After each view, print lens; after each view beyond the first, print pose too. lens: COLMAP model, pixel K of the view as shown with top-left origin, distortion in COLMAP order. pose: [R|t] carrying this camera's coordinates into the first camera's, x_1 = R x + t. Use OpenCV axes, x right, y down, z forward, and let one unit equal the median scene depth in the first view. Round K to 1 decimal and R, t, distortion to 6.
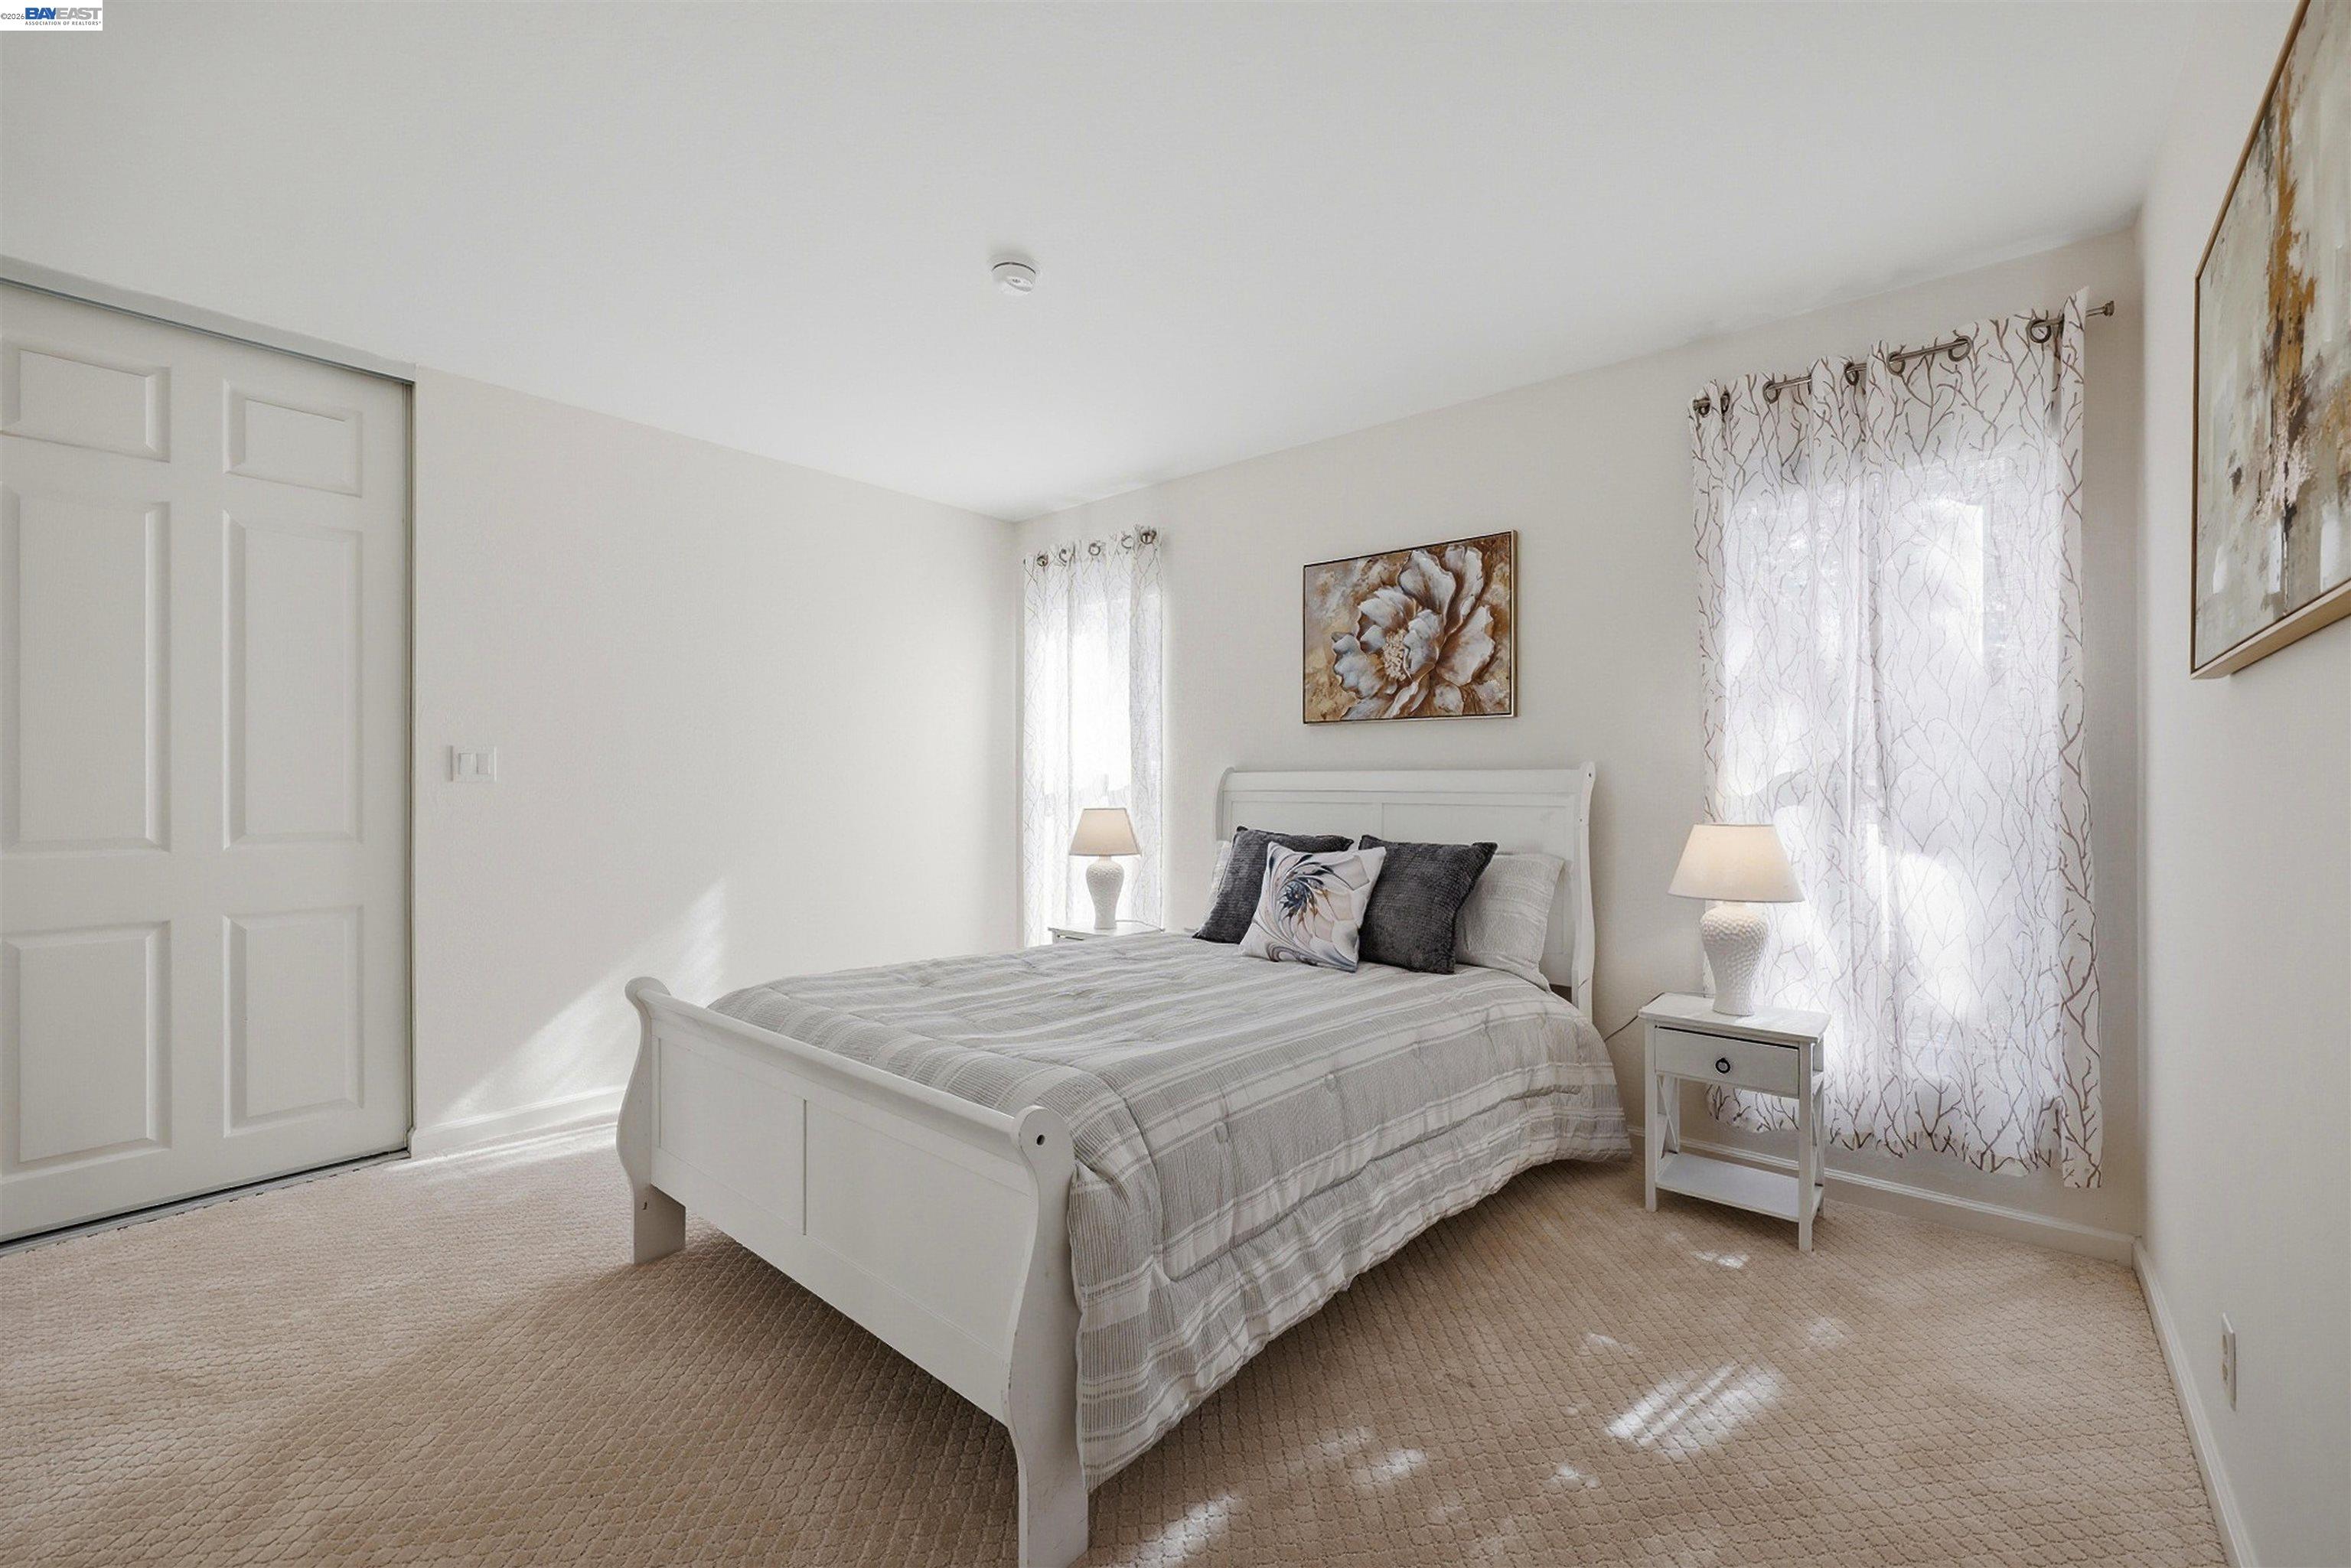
lens RADIAL K [[957.2, 0, 1170.8], [0, 957.2, 816.9], [0, 0, 1]] dist [-0.001303, 0.000593]
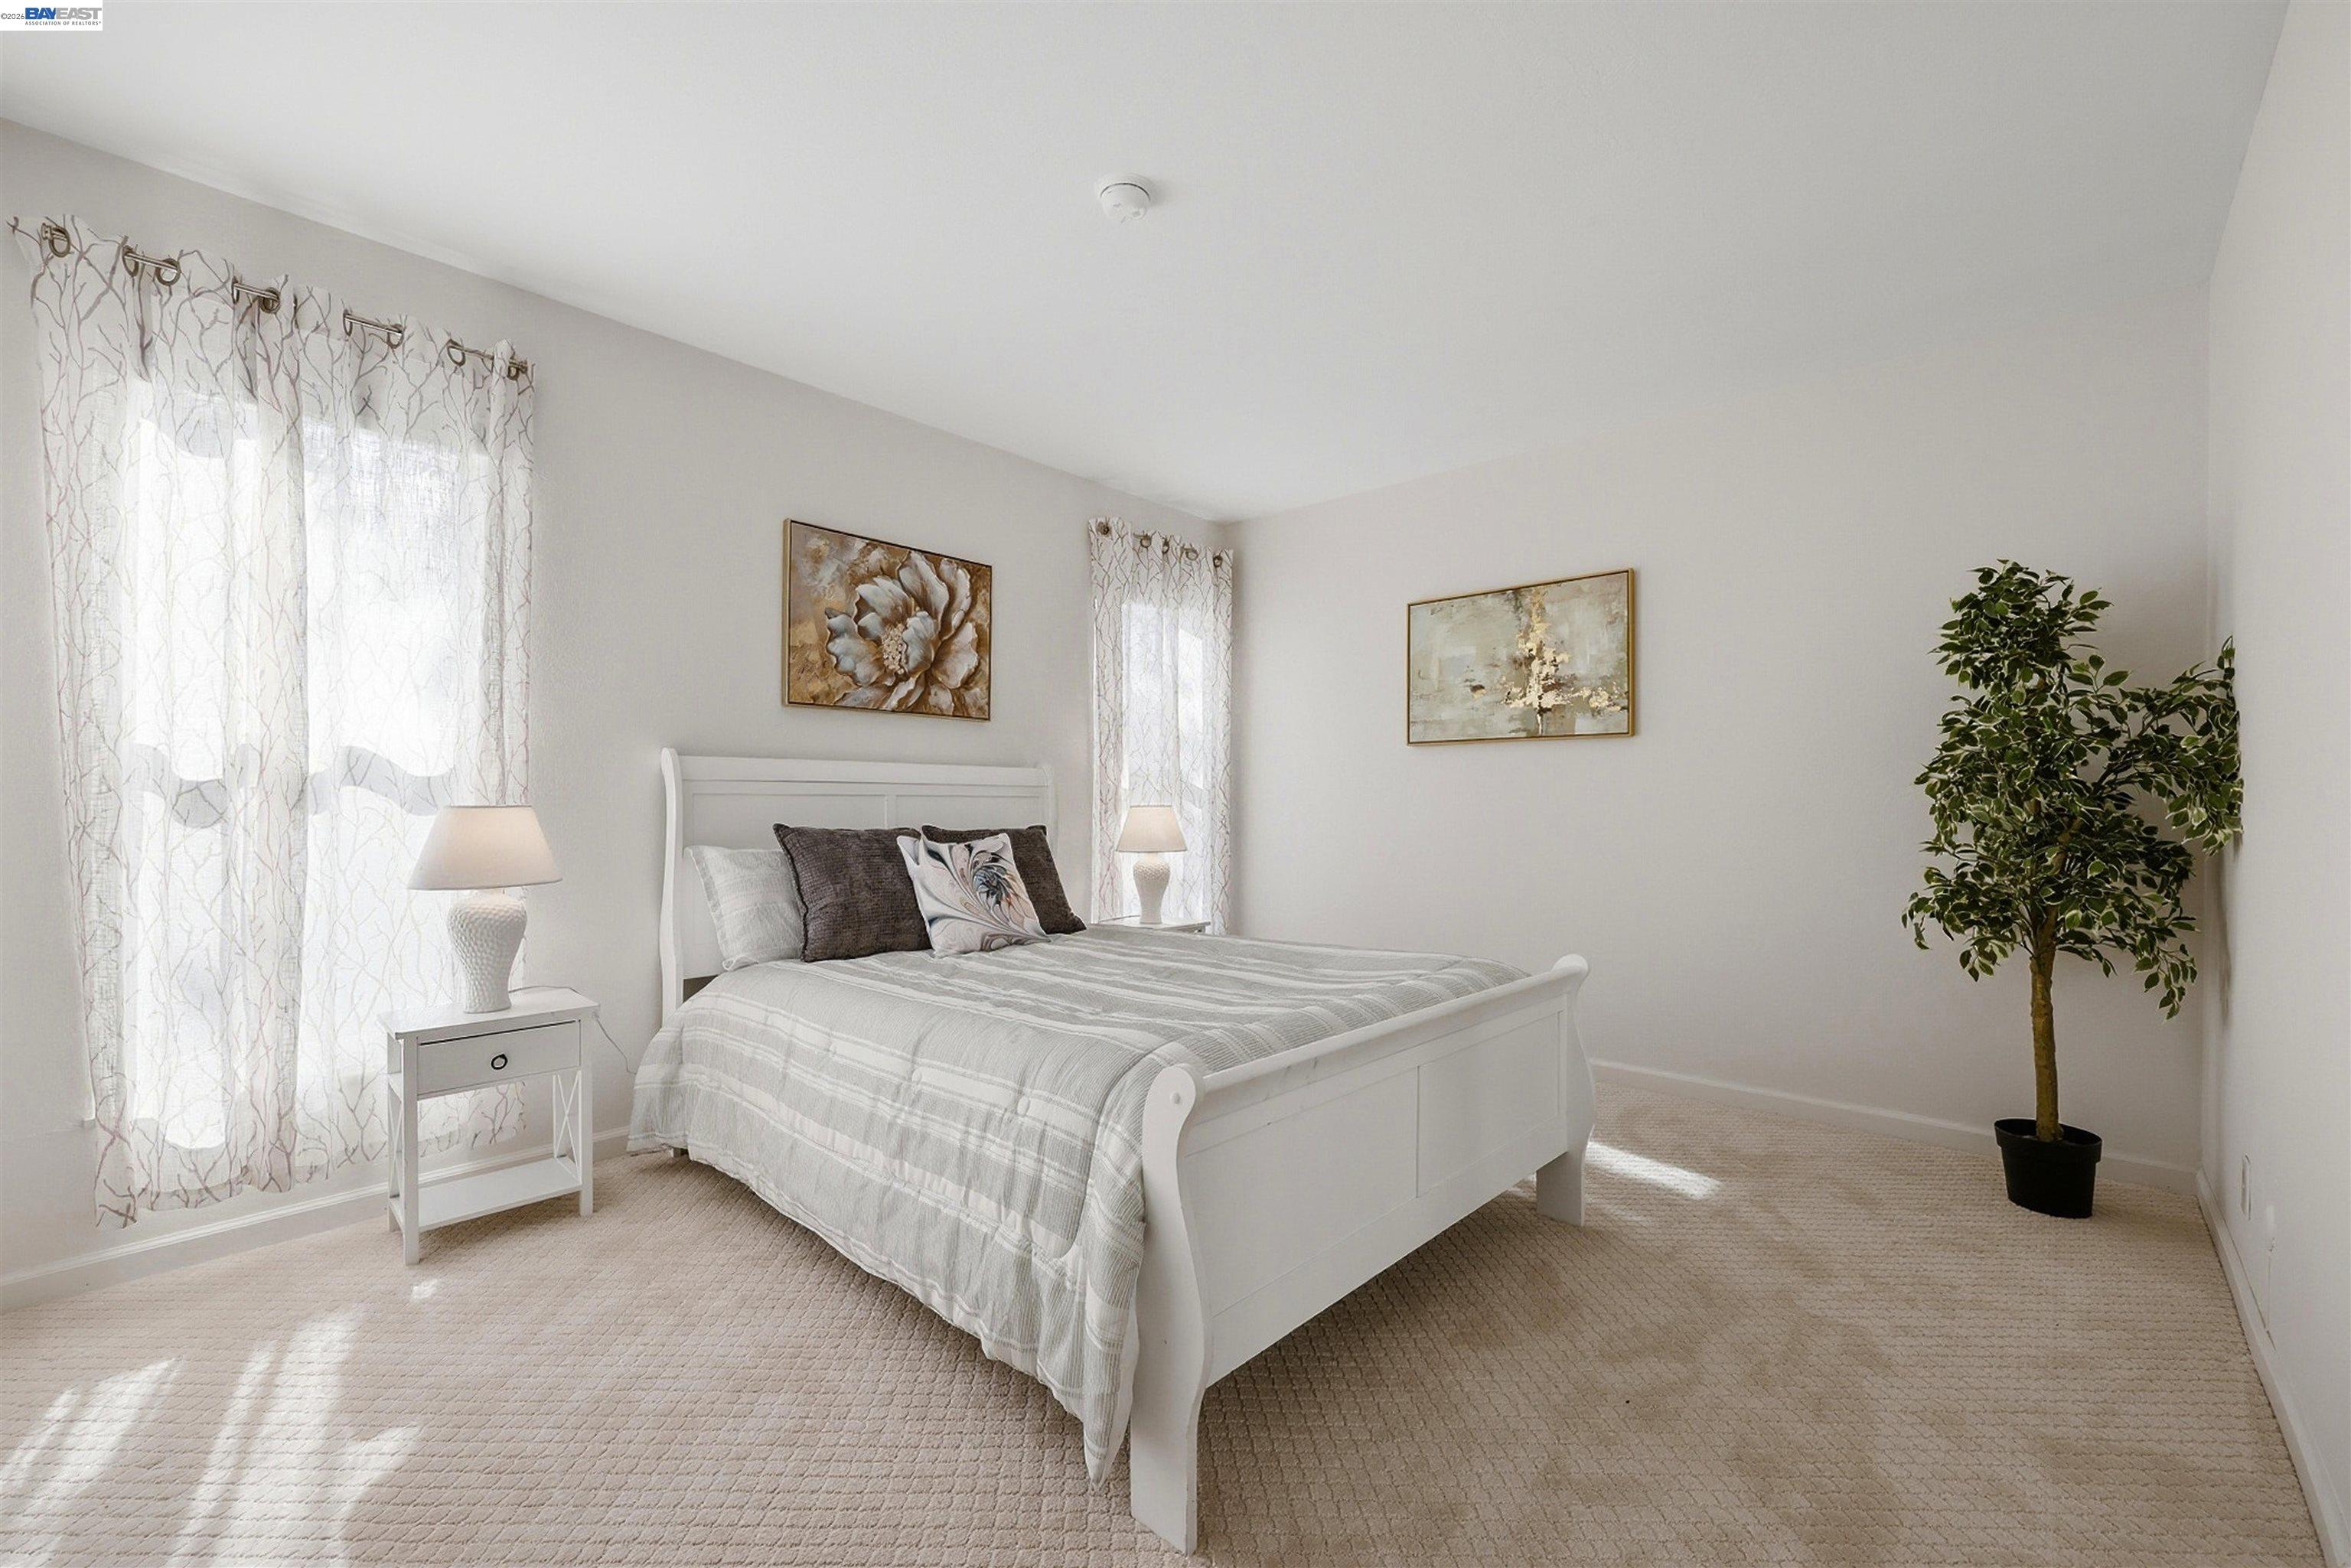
lens RADIAL K [[957.2, 0, 1175.5], [0, 957.2, 784.2], [0, 0, 1]] dist [-0.001303, 0.000593]
pose [[0.079942, 0.002686, 0.996796, -0.745509], [0.005807, 0.999978, -0.003161, -0.021604], [-0.996783, 0.006041, 0.079924, 0.631913]]
